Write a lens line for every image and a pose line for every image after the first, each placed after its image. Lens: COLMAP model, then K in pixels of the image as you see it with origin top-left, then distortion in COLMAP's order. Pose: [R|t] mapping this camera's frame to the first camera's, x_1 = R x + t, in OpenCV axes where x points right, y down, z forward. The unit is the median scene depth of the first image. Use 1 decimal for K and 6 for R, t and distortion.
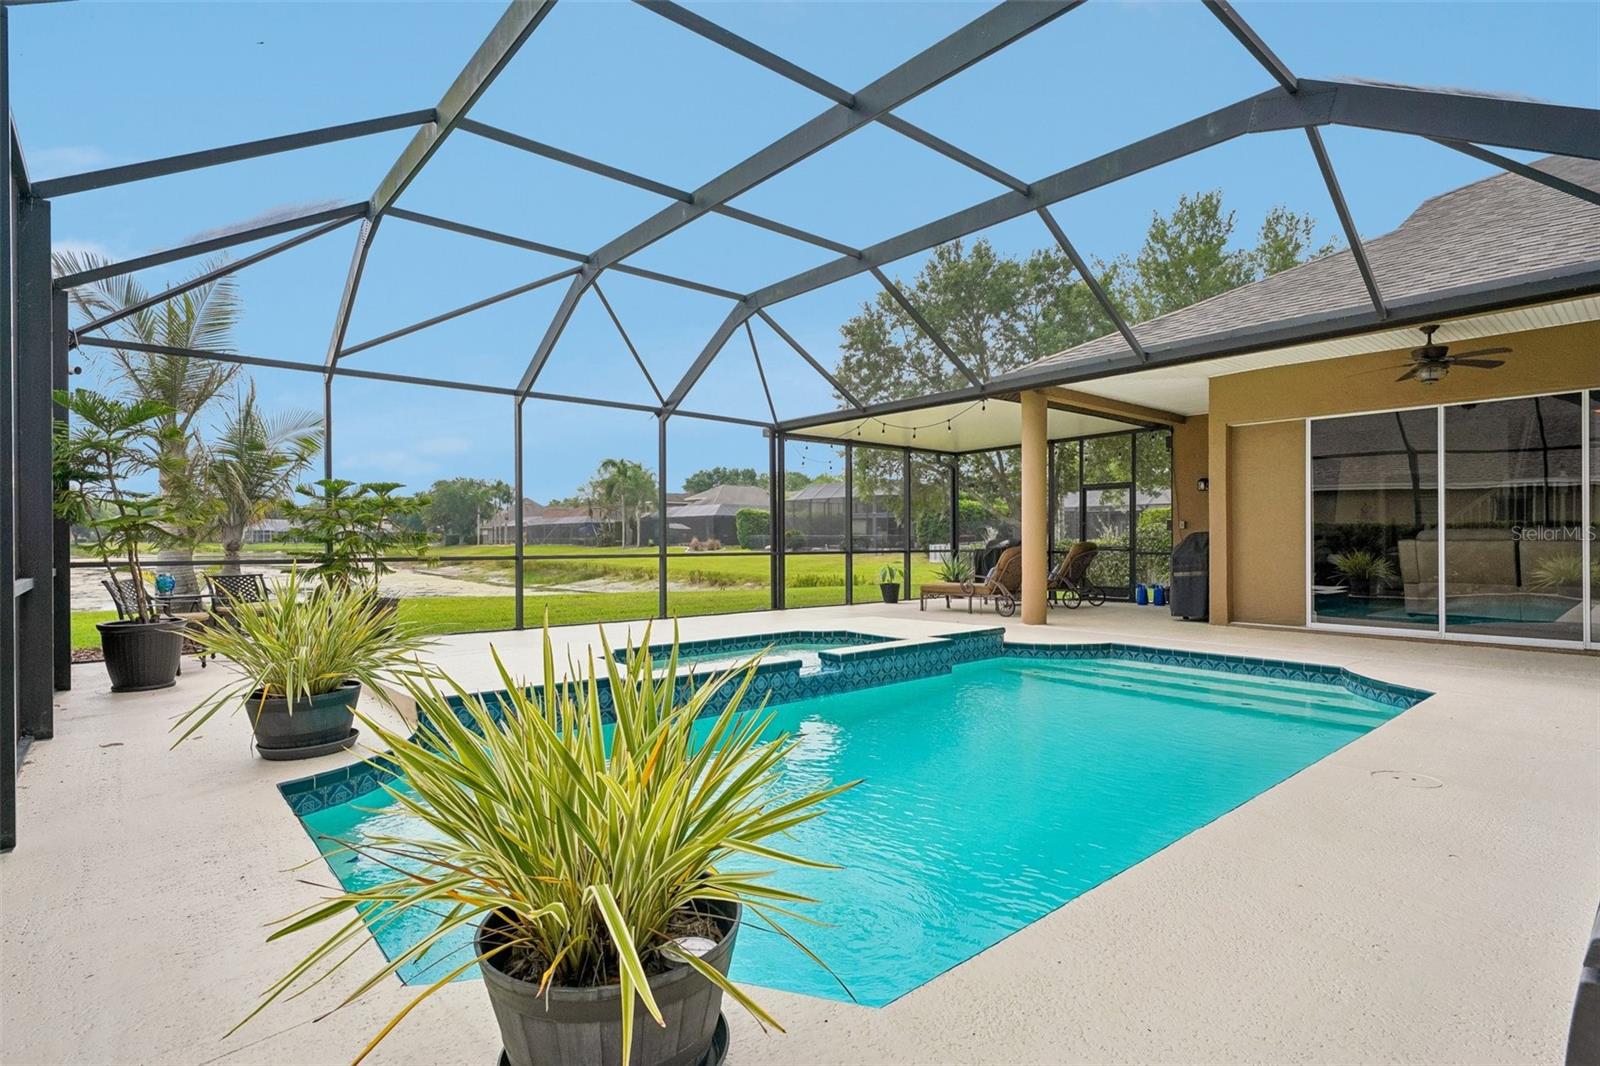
lens RADIAL K [[770.9, 0, 792.2], [0, 770.9, 539.0], [0, 0, 1]] dist [-0.001516, 0.000207]
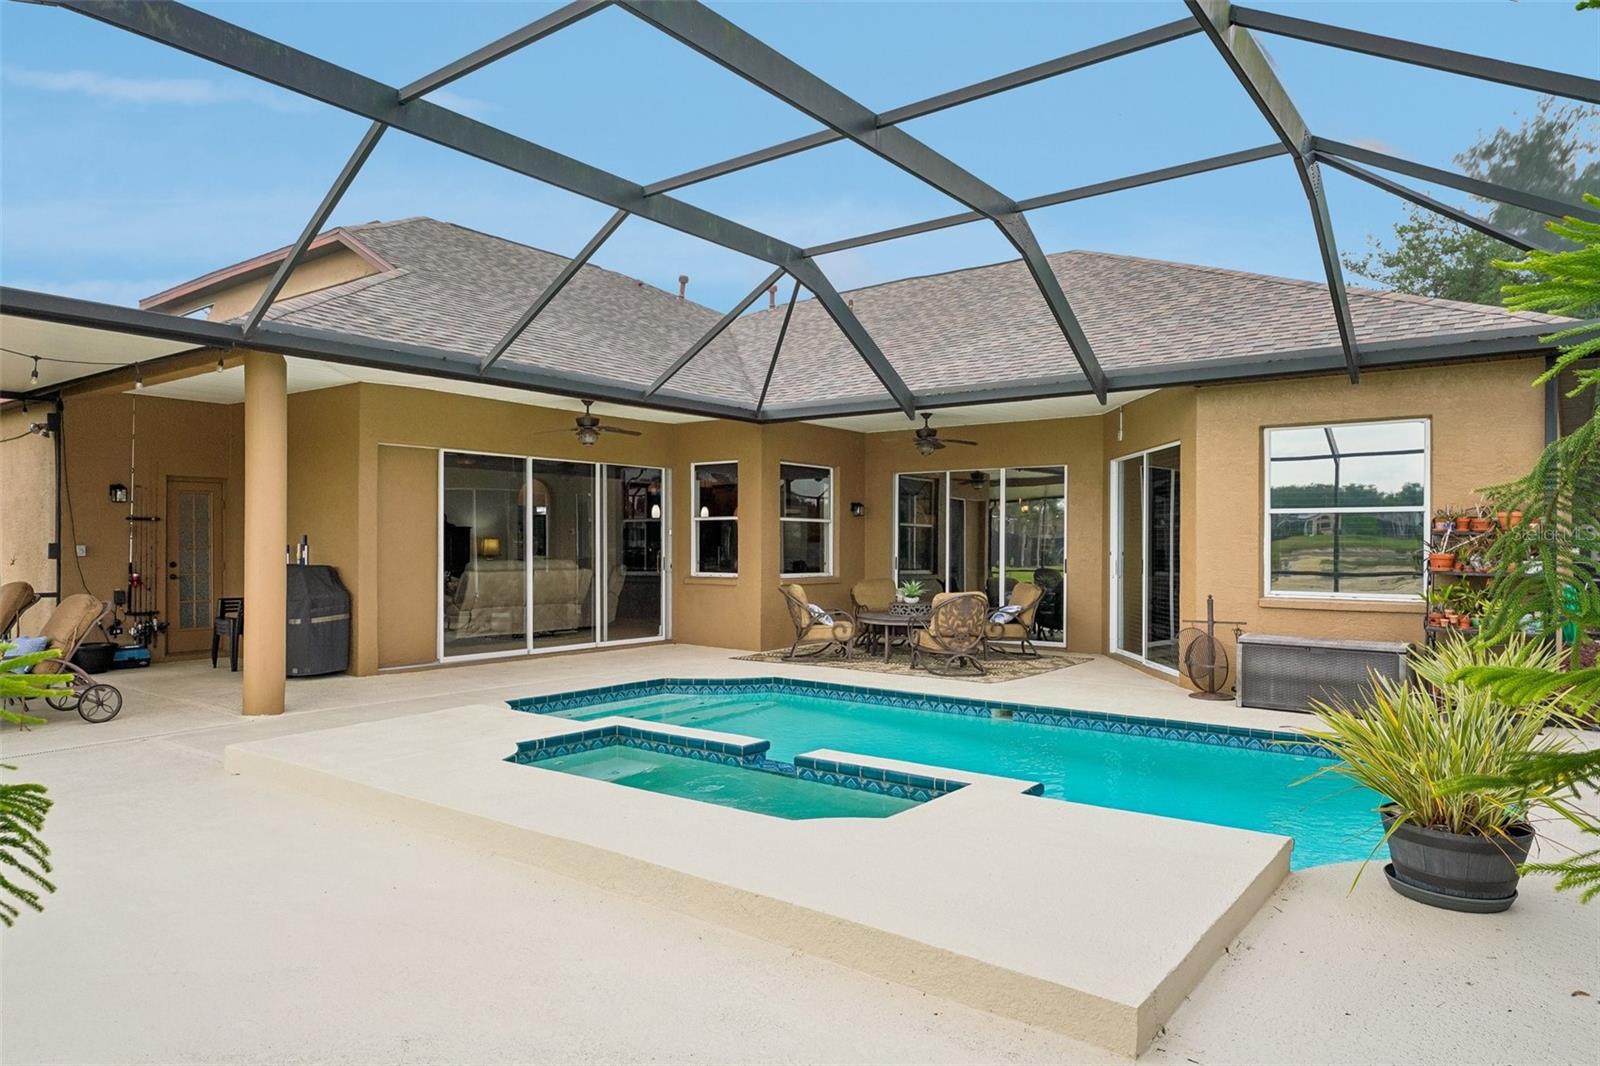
lens RADIAL K [[1023.1, 0, 782.6], [0, 1023.1, 540.2], [0, 0, 1]] dist [0.002208, 0.001544]
pose [[-0.210339, 0.006083, 0.977610, -0.797298], [0.004537, 0.999976, -0.005246, -0.036327], [-0.977618, 0.003332, -0.210362, 0.971923]]
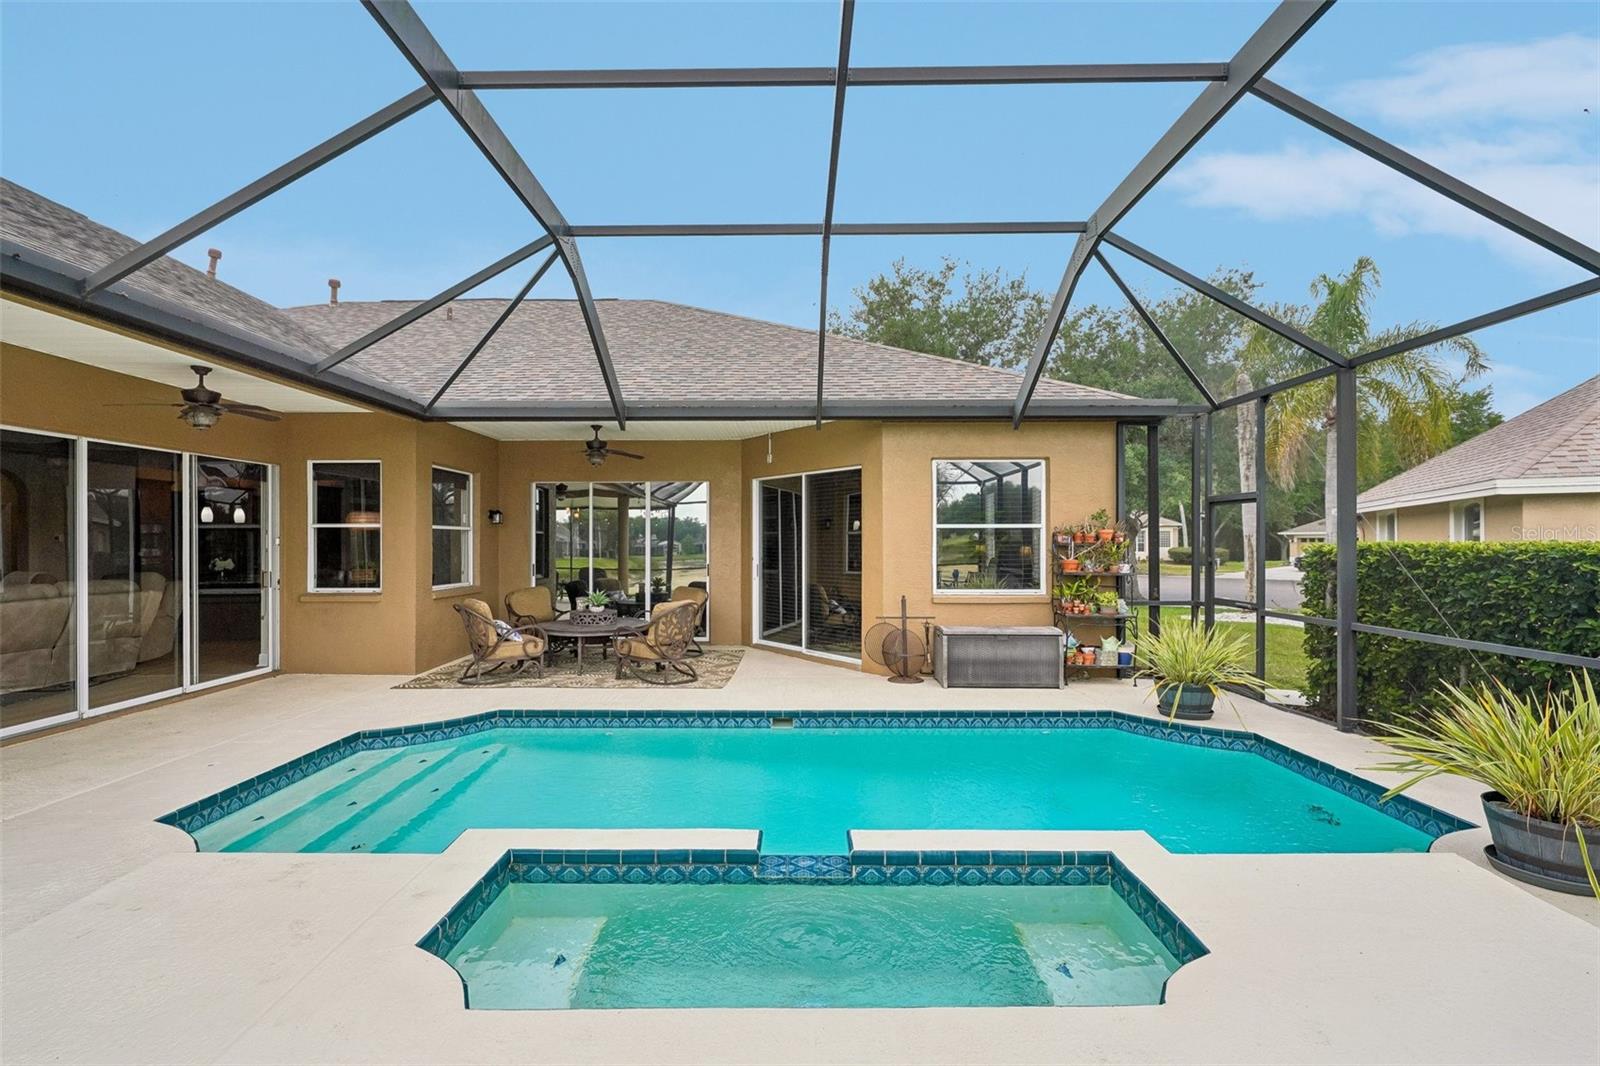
lens RADIAL K [[770.9, 0, 801.9], [0, 770.9, 532.6], [0, 0, 1]] dist [-0.001516, 0.000207]
pose [[-0.764750, 0.011865, 0.644218, -0.299616], [0.009264, 0.999930, -0.007419, -0.058864], [-0.644261, 0.000294, -0.764806, 1.161601]]
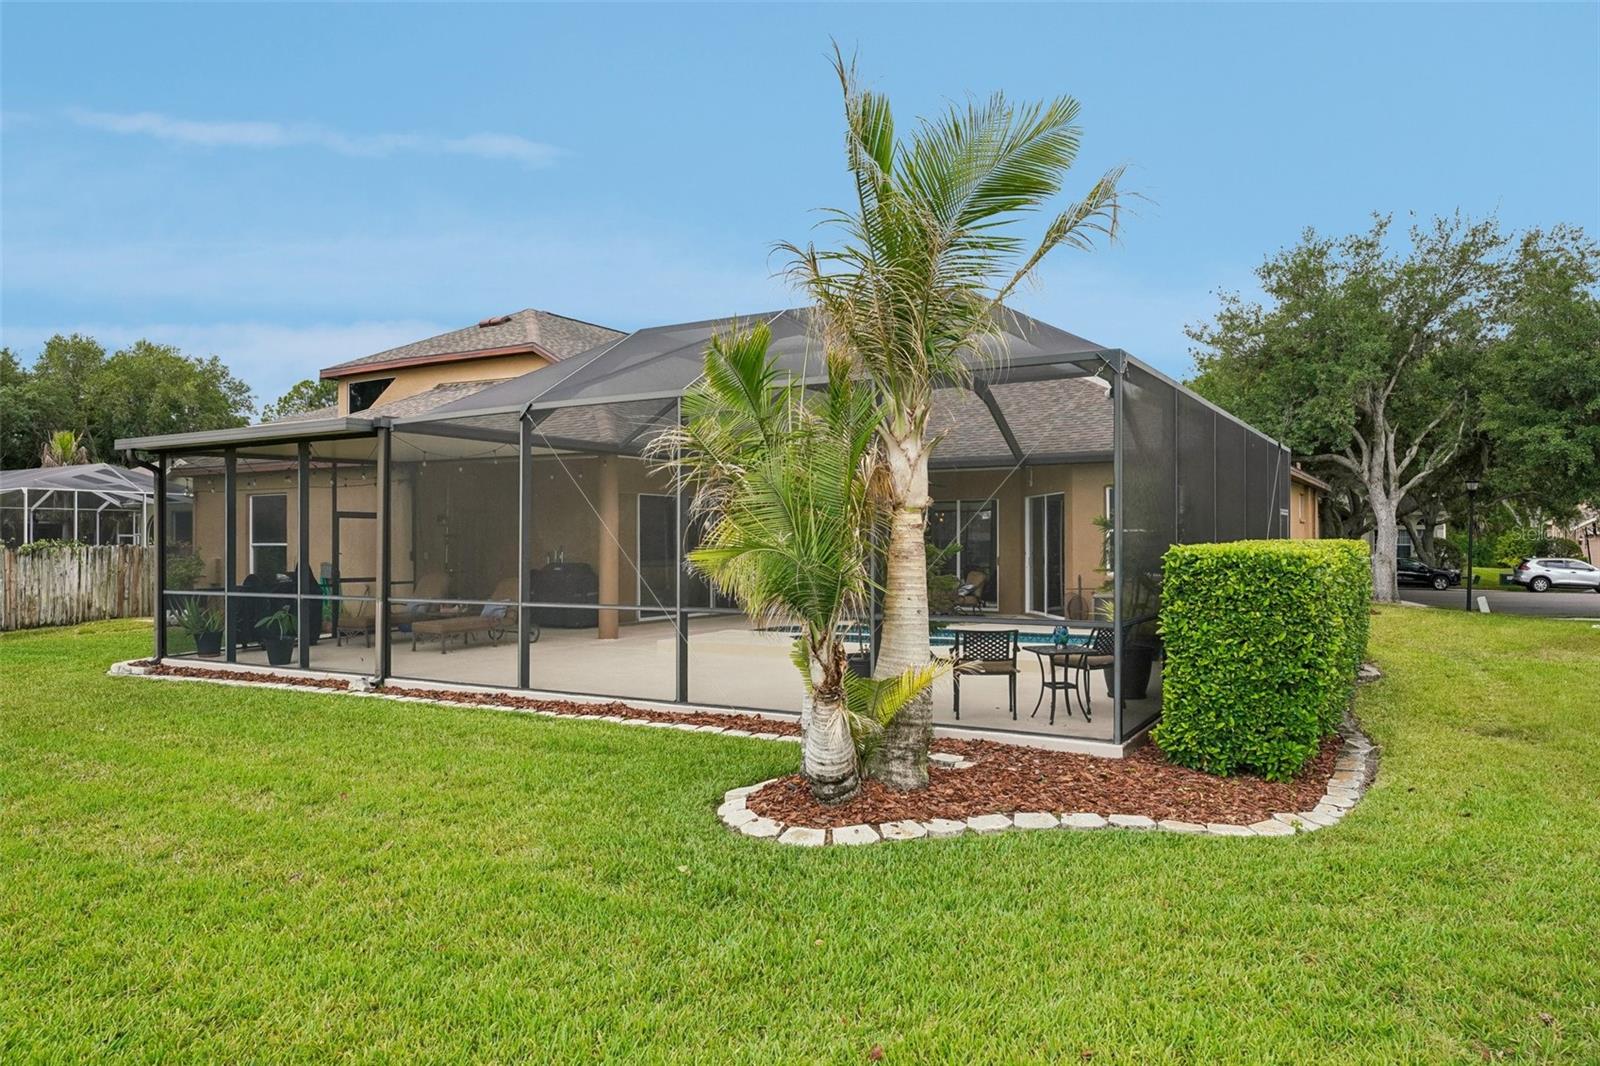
lens RADIAL K [[1145.2, 0, 801.5], [0, 1145.2, 532.8], [0, 0, 1]] dist [0.003707, 0.000619]
pose [[-0.343198, 0.014078, 0.939158, -1.979752], [0.010042, 0.999886, -0.011319, -0.047503], [-0.939209, 0.005547, -0.343300, 1.729029]]
